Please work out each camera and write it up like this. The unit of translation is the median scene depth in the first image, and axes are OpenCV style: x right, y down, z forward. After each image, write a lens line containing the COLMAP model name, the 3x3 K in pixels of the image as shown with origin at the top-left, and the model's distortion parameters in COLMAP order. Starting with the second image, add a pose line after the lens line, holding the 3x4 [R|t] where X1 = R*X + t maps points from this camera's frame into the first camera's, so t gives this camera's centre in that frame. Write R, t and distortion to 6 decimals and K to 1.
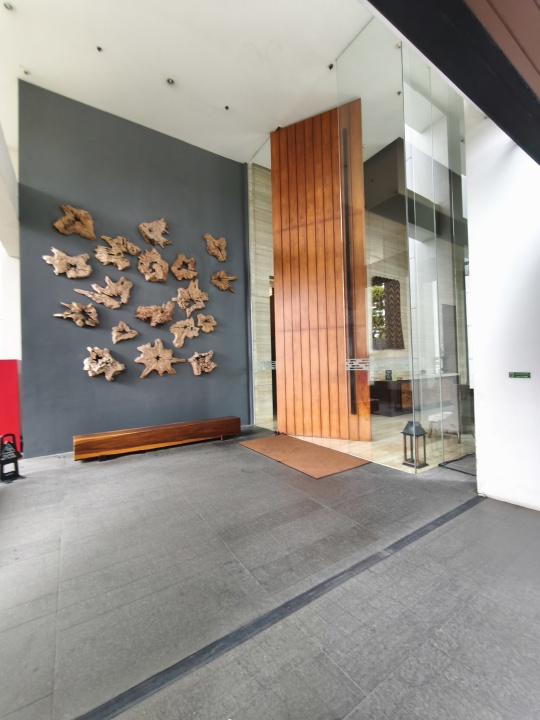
lens RADIAL K [[305.1, 0, 270.3], [0, 305.1, 362.4], [0, 0, 1]] dist [0.000005, 0.000425]
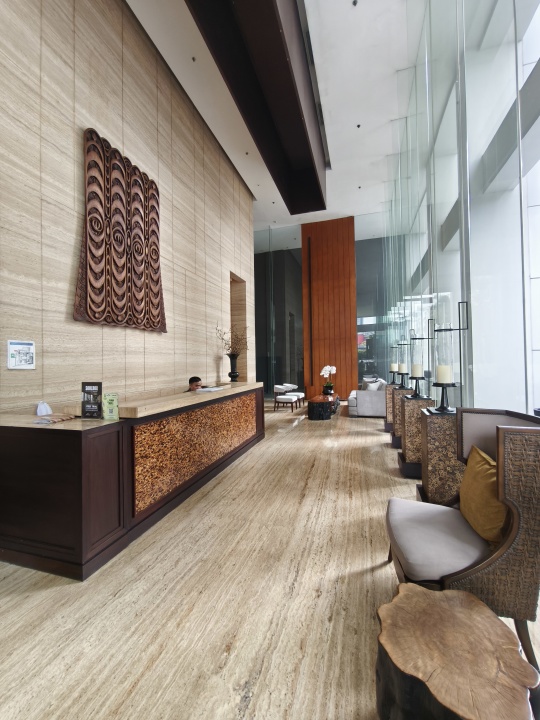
lens RADIAL K [[305.1, 0, 270.2], [0, 305.1, 360.7], [0, 0, 1]] dist [0.000005, 0.000425]
pose [[0.766200, 0.024996, 0.642116, 0.442234], [-0.014636, 0.999663, -0.021449, 0.013041], [-0.642436, 0.007036, 0.766307, 0.905129]]
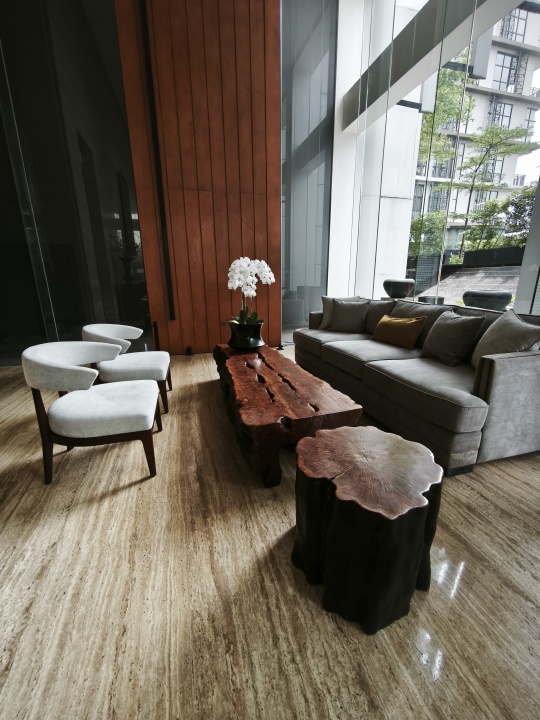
lens RADIAL K [[305.1, 0, 273.2], [0, 305.1, 364.3], [0, 0, 1]] dist [0.000005, 0.000425]
pose [[0.289851, -0.225834, 0.930046, 1.169339], [-0.016122, 0.970472, 0.240674, 0.044773], [-0.956936, -0.084754, 0.277652, 1.683595]]
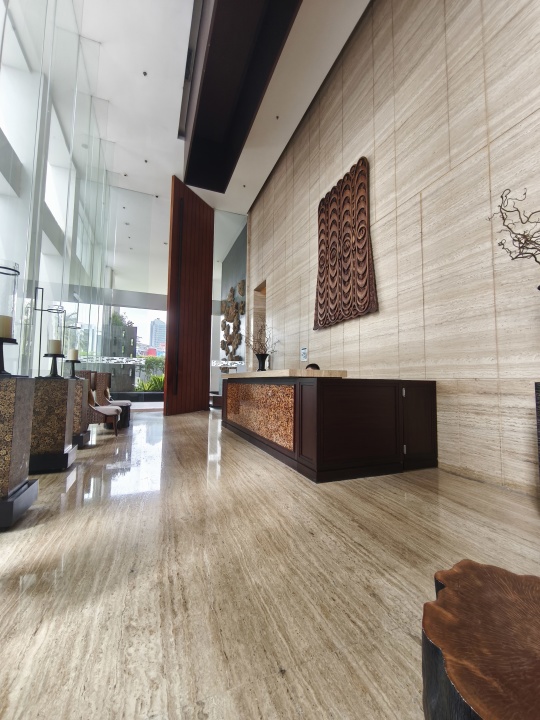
lens RADIAL K [[305.1, 0, 271.0], [0, 305.1, 357.5], [0, 0, 1]] dist [0.000005, 0.000425]
pose [[-0.199738, -0.047039, -0.978720, 1.439830], [0.010683, 0.998683, -0.050178, 0.057310], [0.979791, -0.020478, -0.198973, 1.611671]]
